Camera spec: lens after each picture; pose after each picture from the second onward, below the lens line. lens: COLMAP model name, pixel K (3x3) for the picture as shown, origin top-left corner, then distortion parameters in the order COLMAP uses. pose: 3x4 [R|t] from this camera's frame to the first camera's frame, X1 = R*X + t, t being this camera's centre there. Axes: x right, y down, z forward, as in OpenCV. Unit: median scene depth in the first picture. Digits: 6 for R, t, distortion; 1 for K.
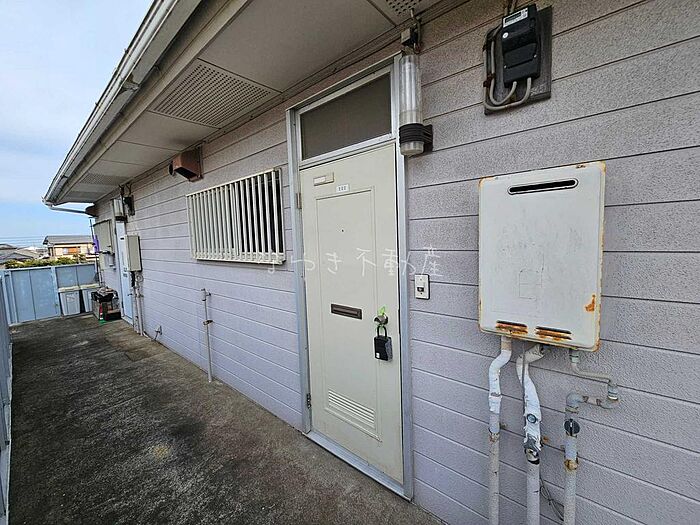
lens RADIAL K [[289.0, 0, 356.2], [0, 289.0, 262.8], [0, 0, 1]] dist [0.000490, -0.000004]
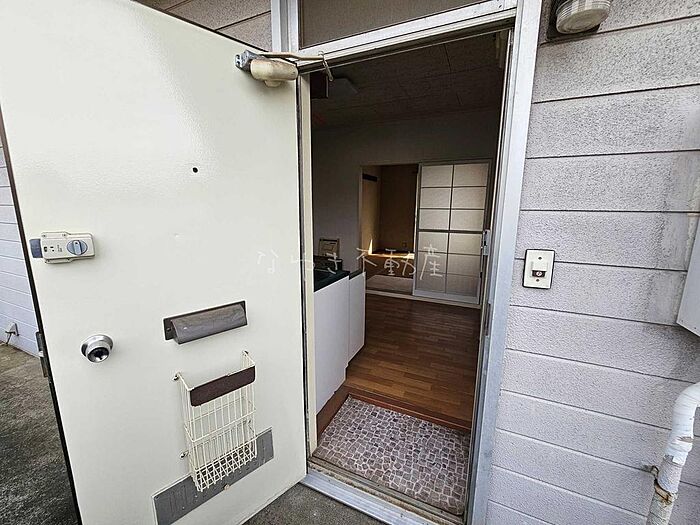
lens RADIAL K [[289.0, 0, 356.2], [0, 289.0, 262.8], [0, 0, 1]] dist [0.000490, -0.000004]
pose [[0.962560, -0.000306, 0.271070, -0.329142], [-0.024572, 0.995784, 0.088377, 0.023361], [-0.269954, -0.091729, 0.958494, 0.515449]]
